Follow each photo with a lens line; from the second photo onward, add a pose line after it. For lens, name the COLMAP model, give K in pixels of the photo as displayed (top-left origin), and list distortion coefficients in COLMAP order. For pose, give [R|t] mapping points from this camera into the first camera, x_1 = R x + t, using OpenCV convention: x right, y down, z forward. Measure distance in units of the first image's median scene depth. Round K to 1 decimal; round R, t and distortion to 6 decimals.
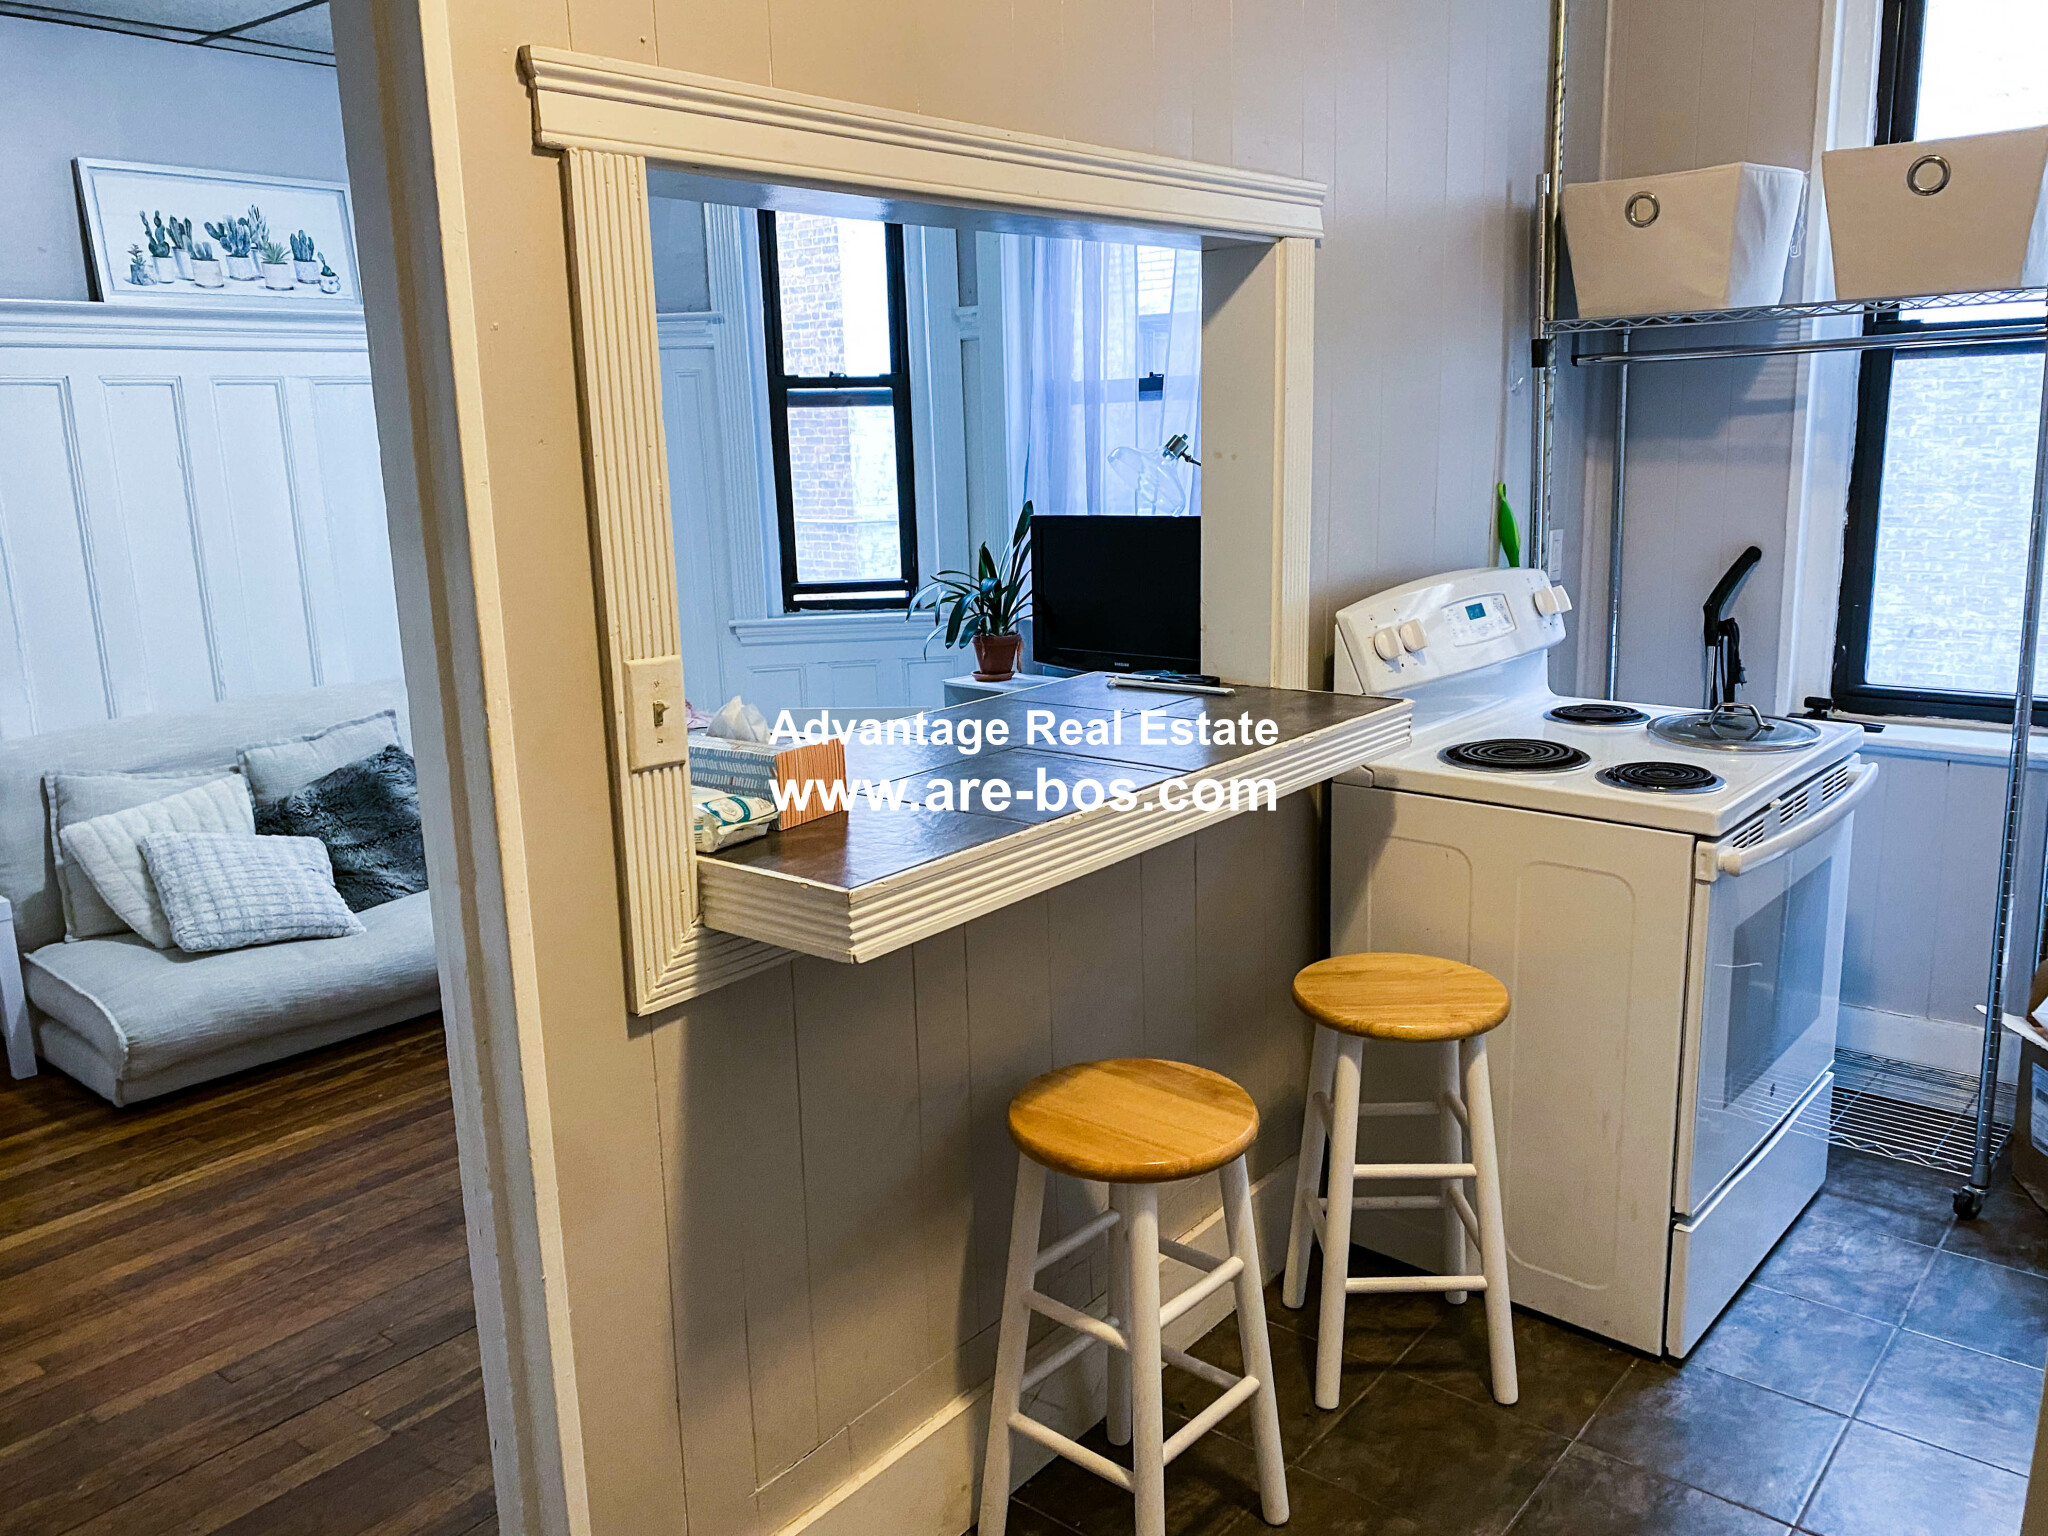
lens RADIAL K [[1638.1, 0, 1024.0], [0, 1638.1, 768.0], [0, 0, 1]] dist [0.016268, 0.003526]
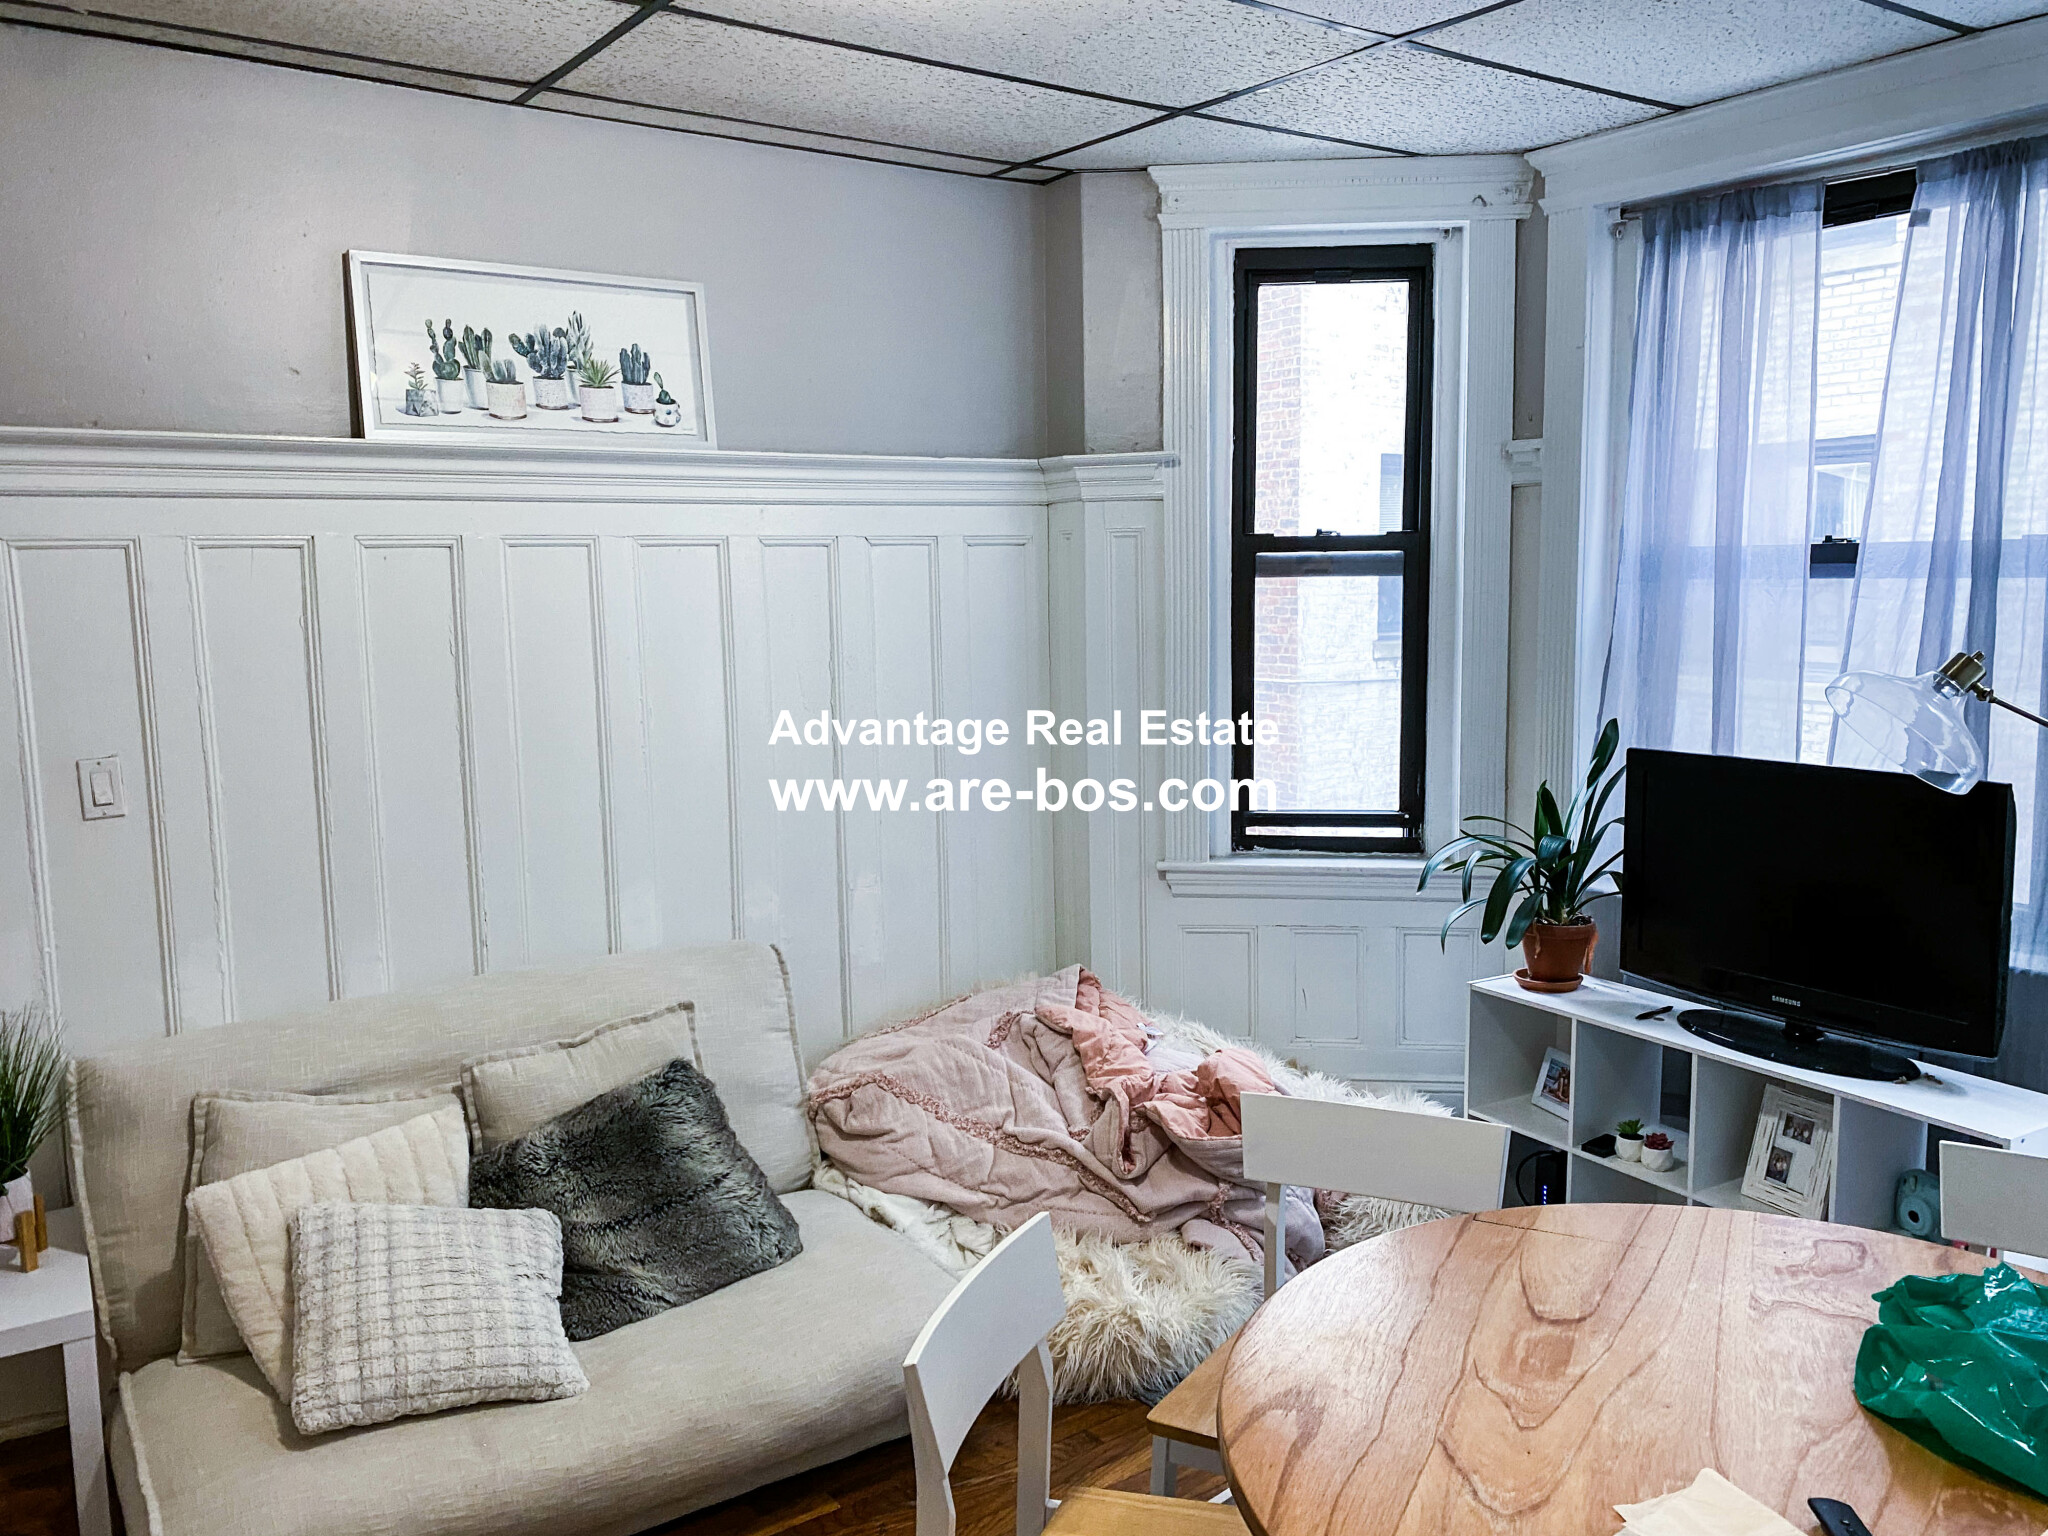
lens RADIAL K [[1578.4, 0, 1038.2], [0, 1578.4, 754.6], [0, 0, 1]] dist [0.031139, -0.010624]
pose [[0.968894, 0.044858, -0.243378, -0.079560], [-0.064804, 0.995107, -0.074576, -0.102065], [0.238842, 0.088028, 0.967060, 0.375033]]
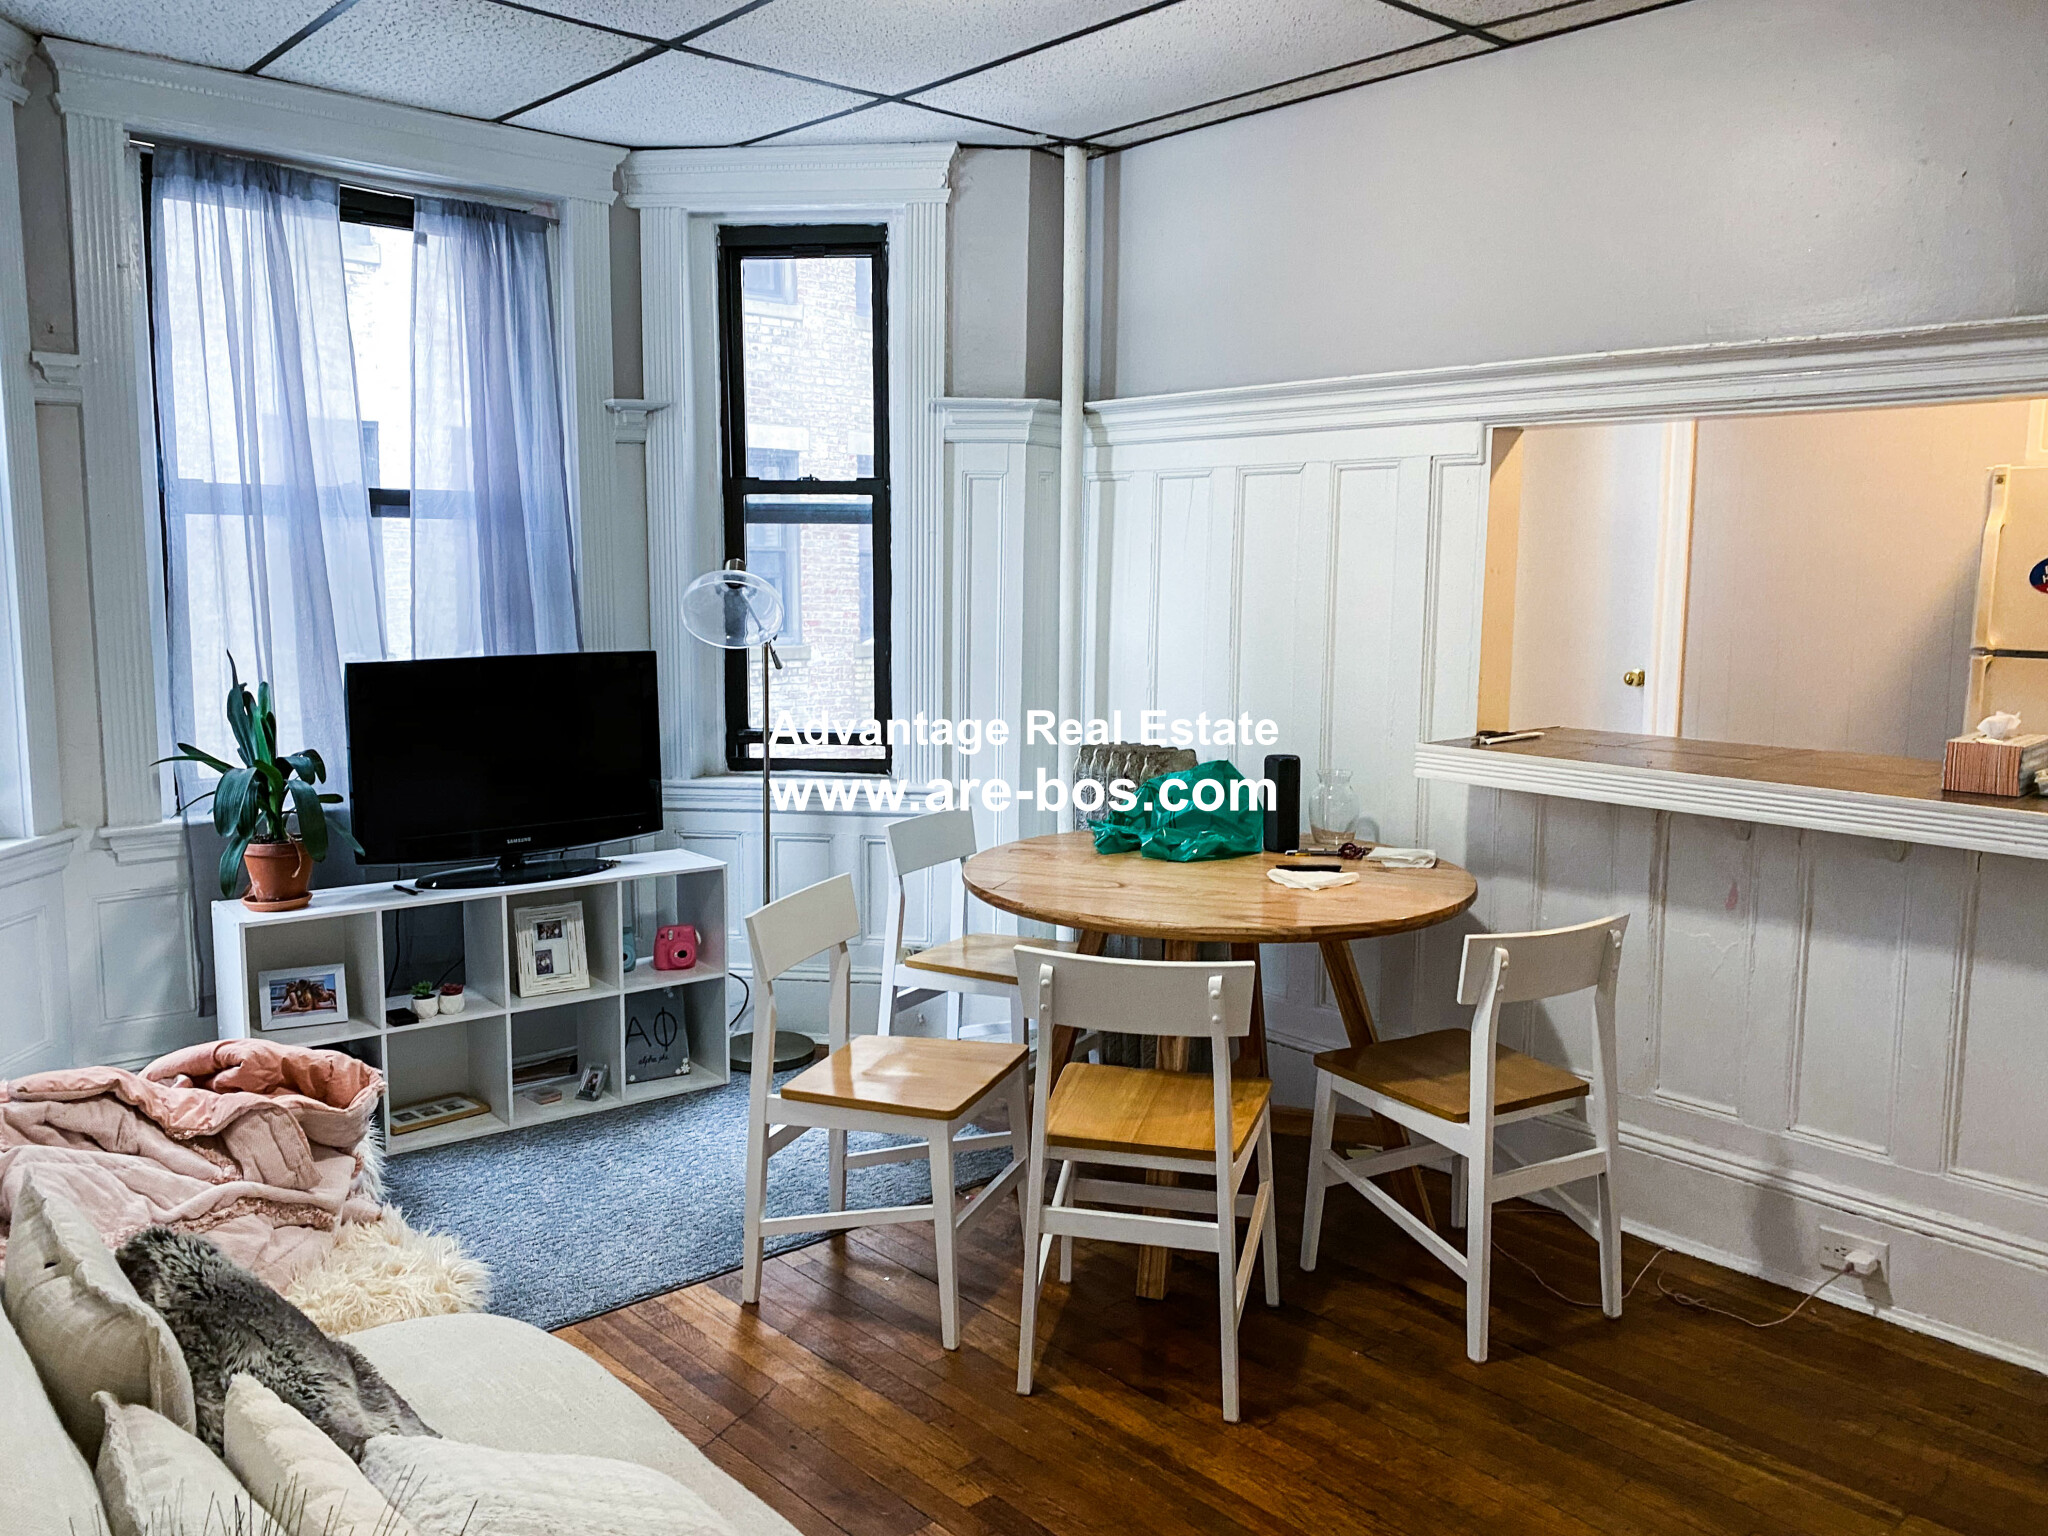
lens RADIAL K [[1653.9, 0, 1014.2], [0, 1653.9, 764.2], [0, 0, 1]] dist [0.050888, -0.006272]
pose [[0.143265, -0.094878, 0.985126, -0.775617], [0.195984, 0.978402, 0.065729, -0.116599], [-0.970085, 0.183652, 0.158766, 0.688063]]
